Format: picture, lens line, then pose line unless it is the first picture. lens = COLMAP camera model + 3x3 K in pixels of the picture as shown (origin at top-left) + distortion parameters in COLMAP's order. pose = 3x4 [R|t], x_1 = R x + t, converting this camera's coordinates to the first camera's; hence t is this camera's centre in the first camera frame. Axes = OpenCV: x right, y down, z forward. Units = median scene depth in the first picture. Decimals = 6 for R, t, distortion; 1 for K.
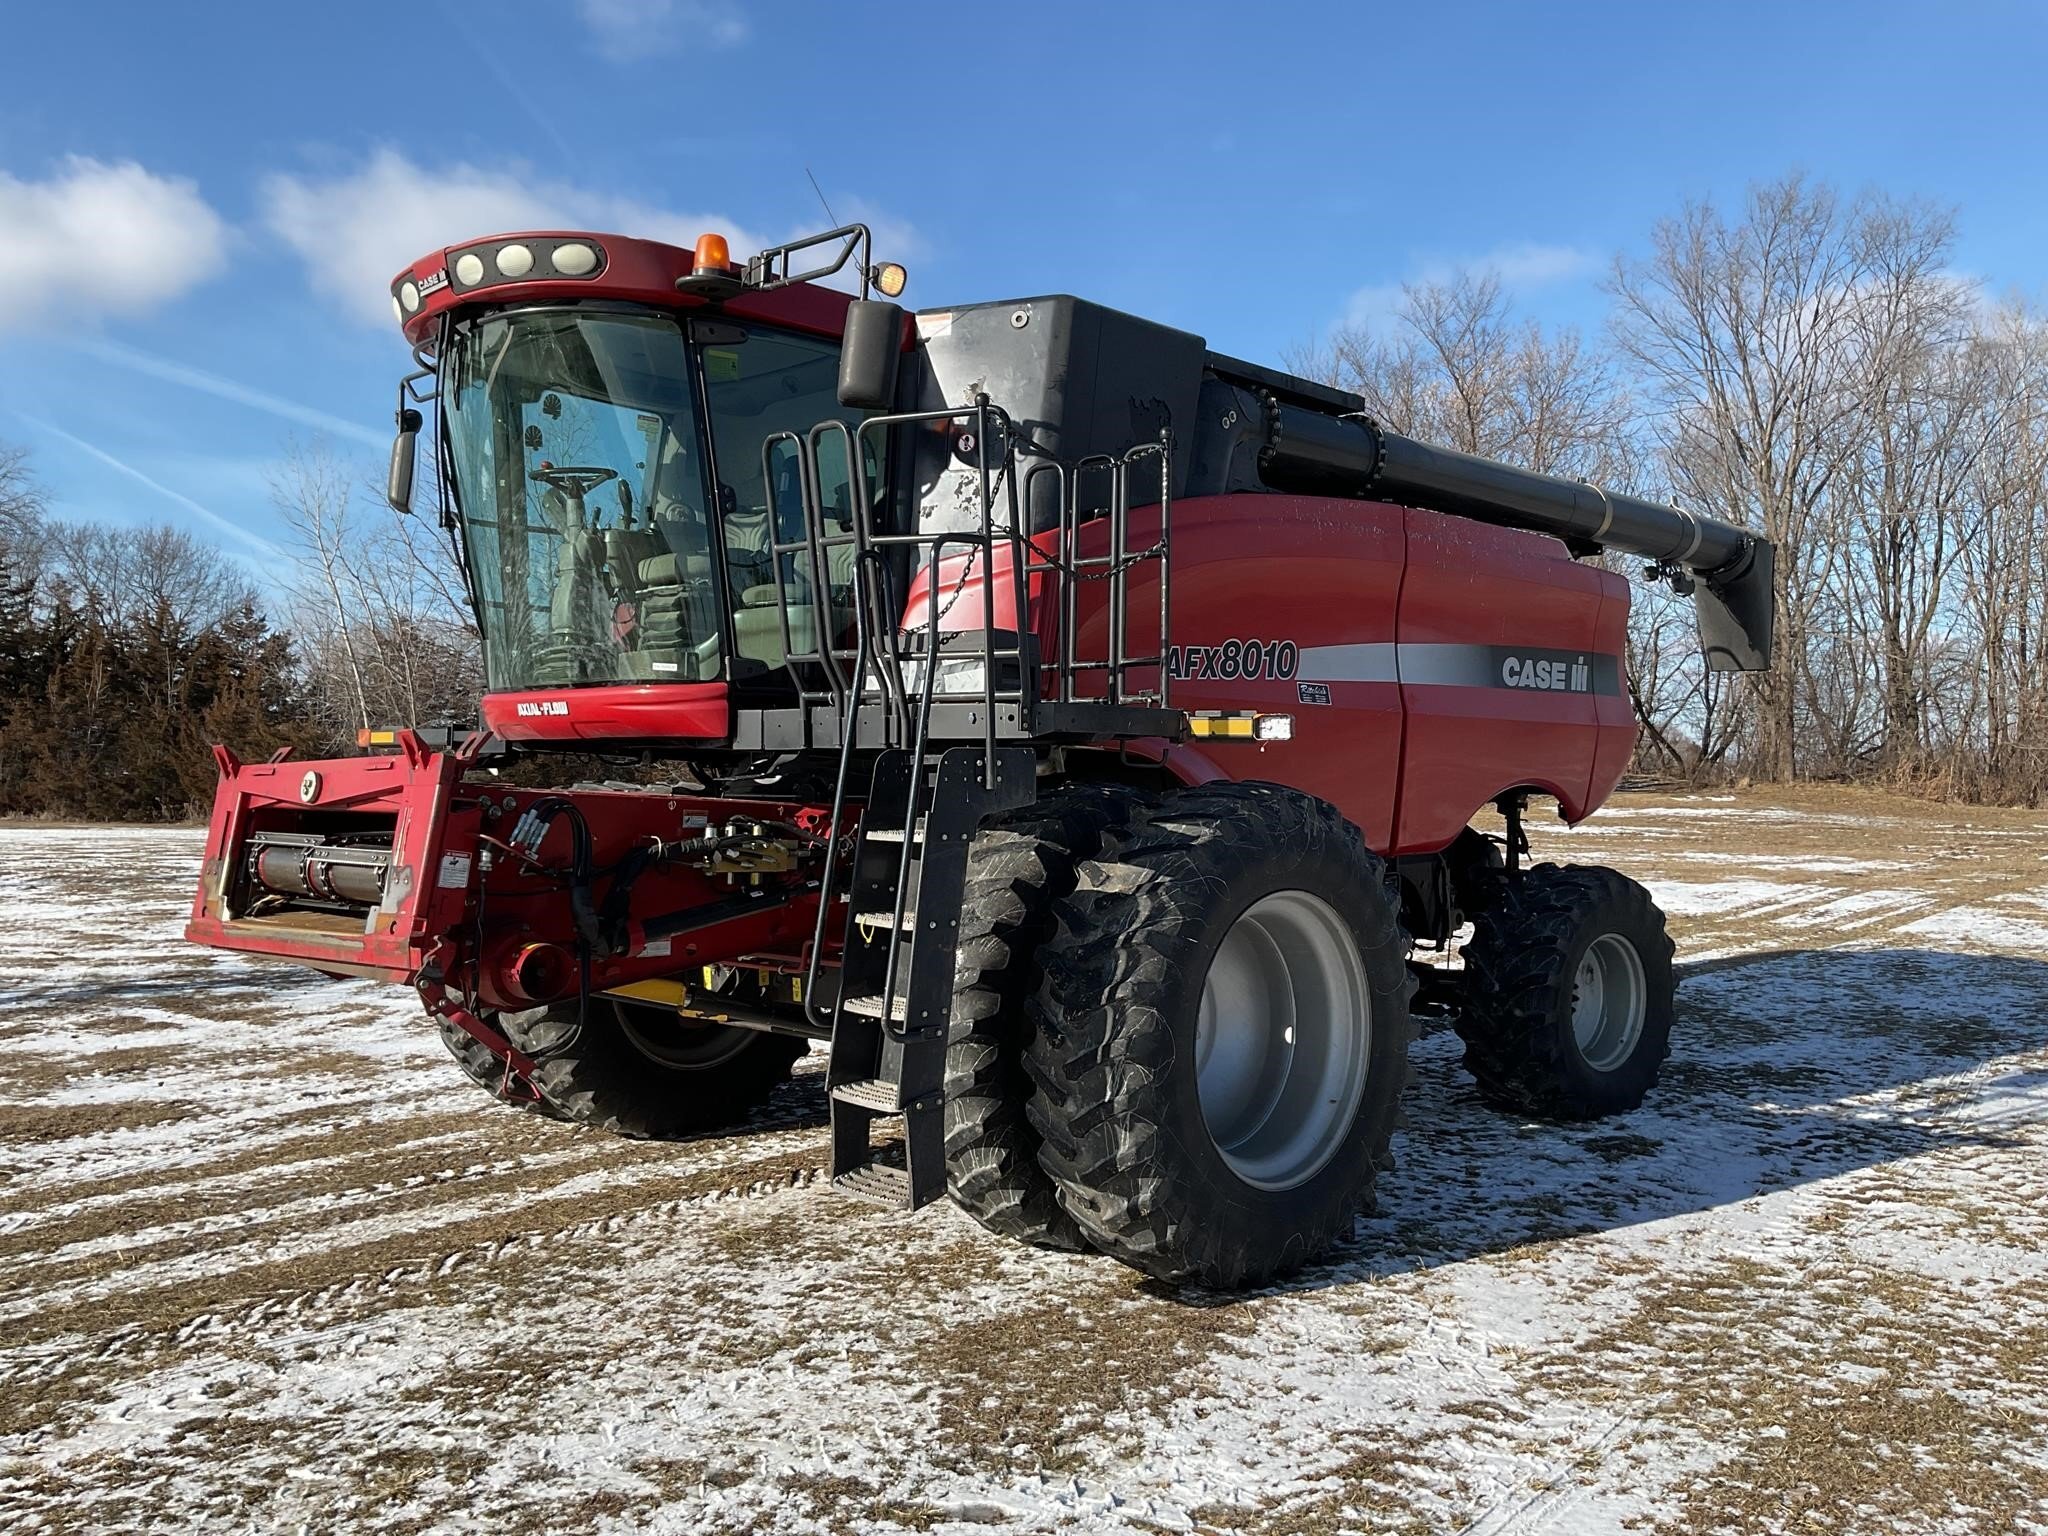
lens RADIAL K [[1686.7, 0, 1026.7], [0, 1686.7, 788.1], [0, 0, 1]] dist [0.070458, -0.126291]
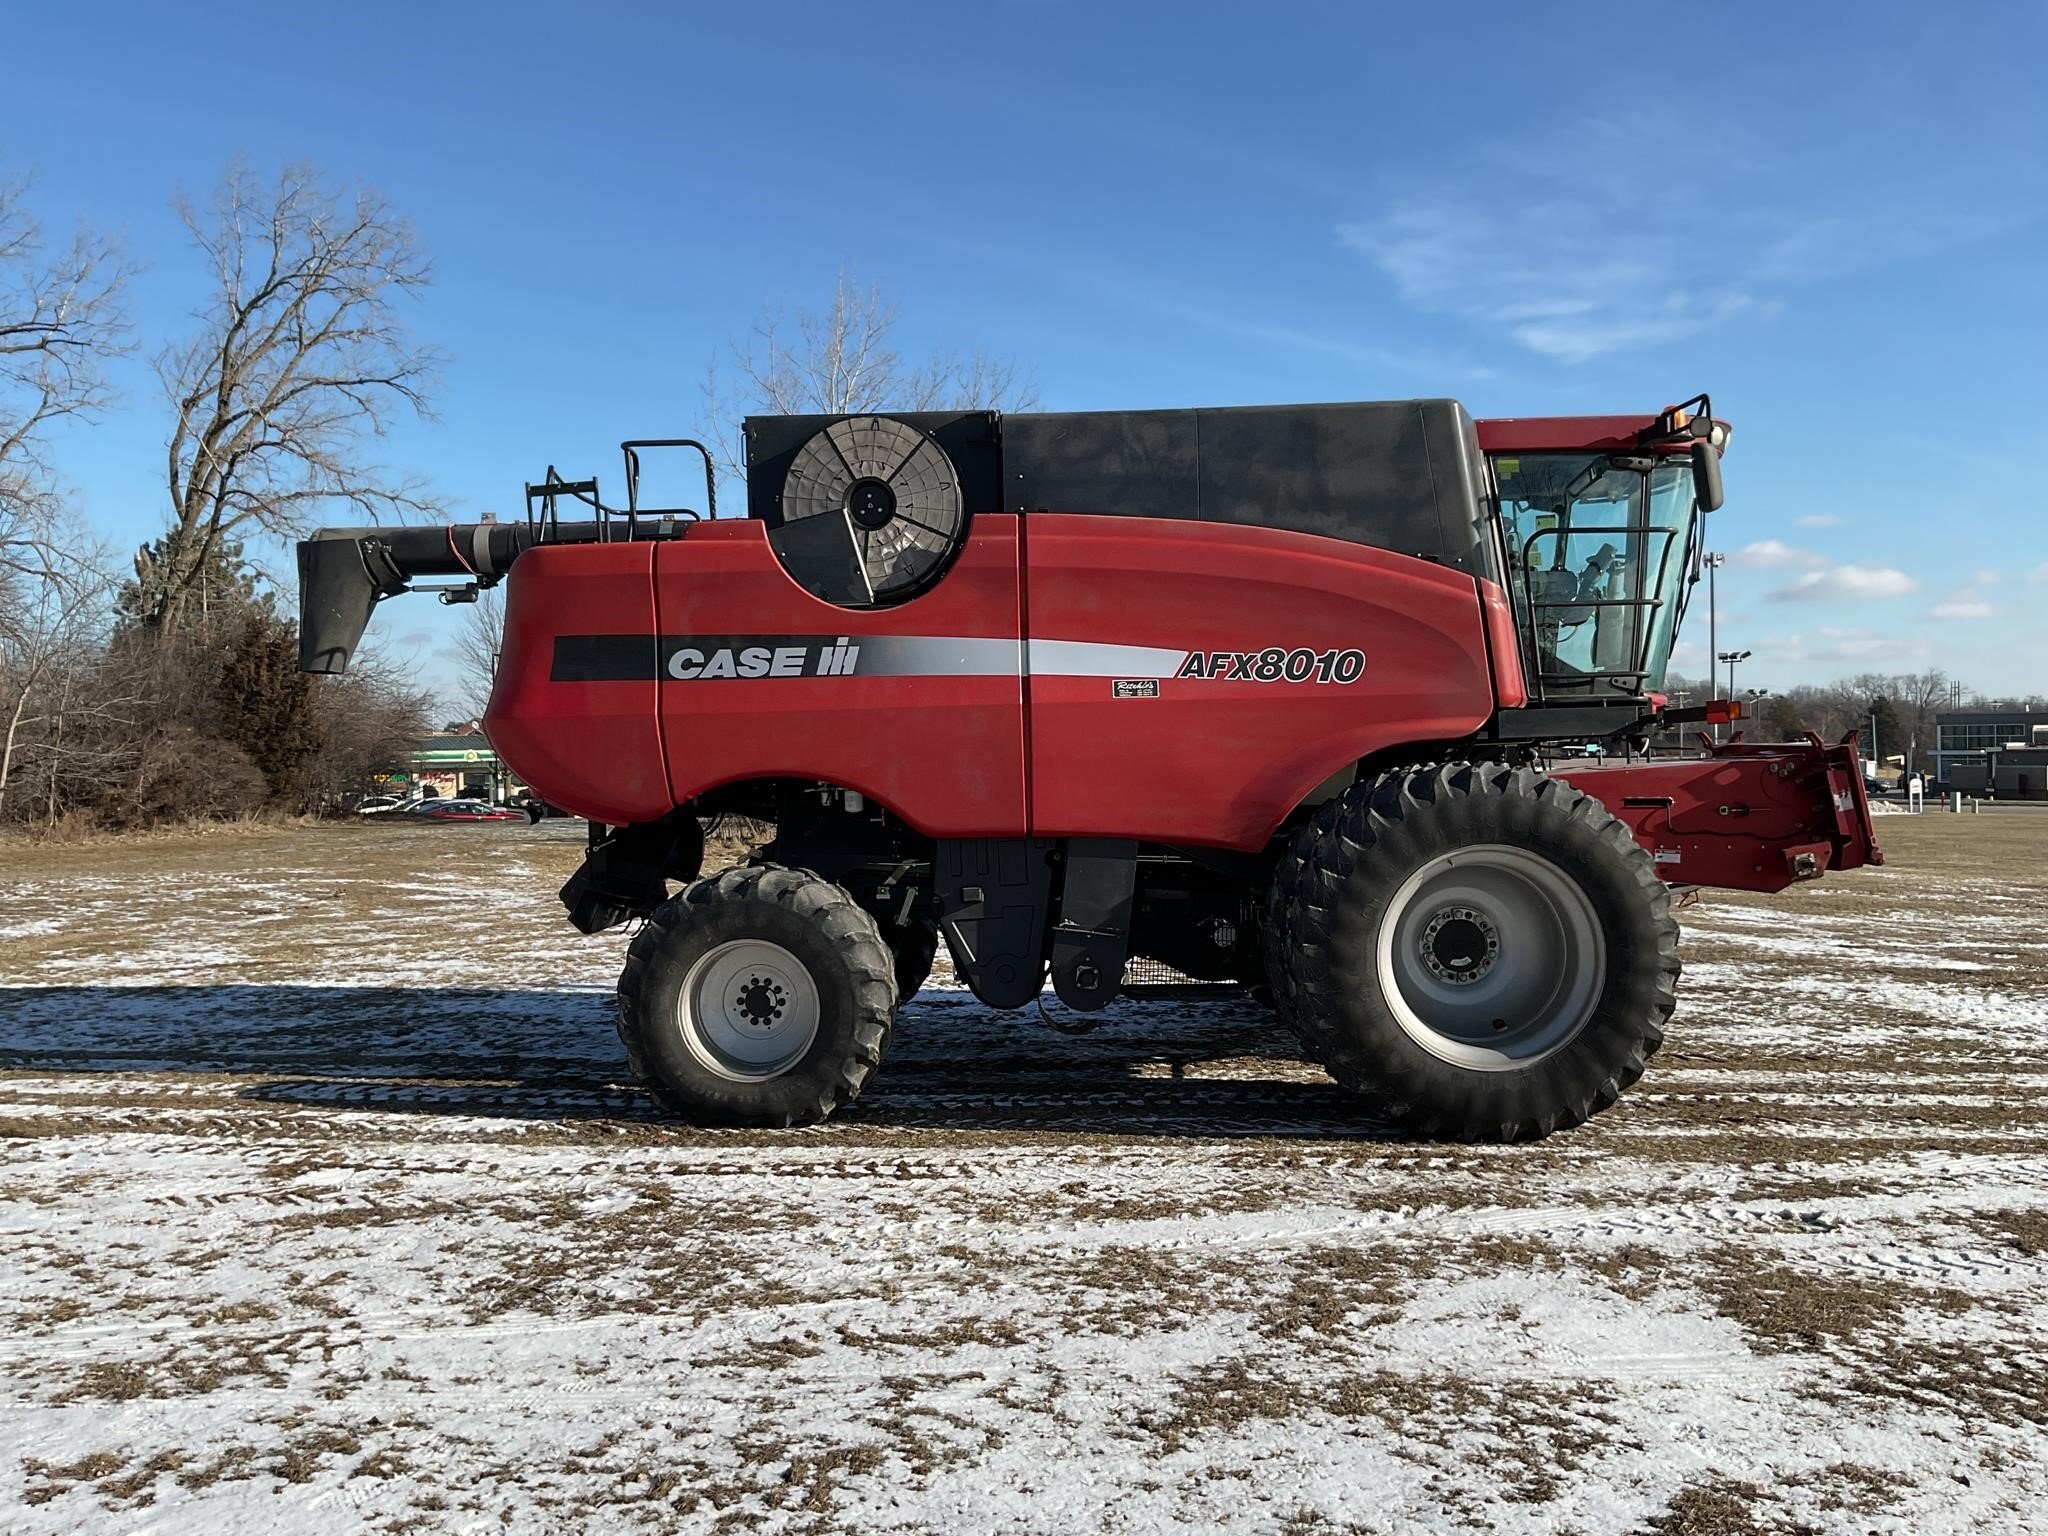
lens RADIAL K [[1686.7, 0, 1007.4], [0, 1686.7, 764.5], [0, 0, 1]] dist [0.070458, -0.126291]
pose [[-0.694205, 0.017905, 0.719554, -0.957932], [0.025356, 0.999678, -0.000413, -0.011836], [-0.719330, 0.017959, -0.694436, 2.372807]]
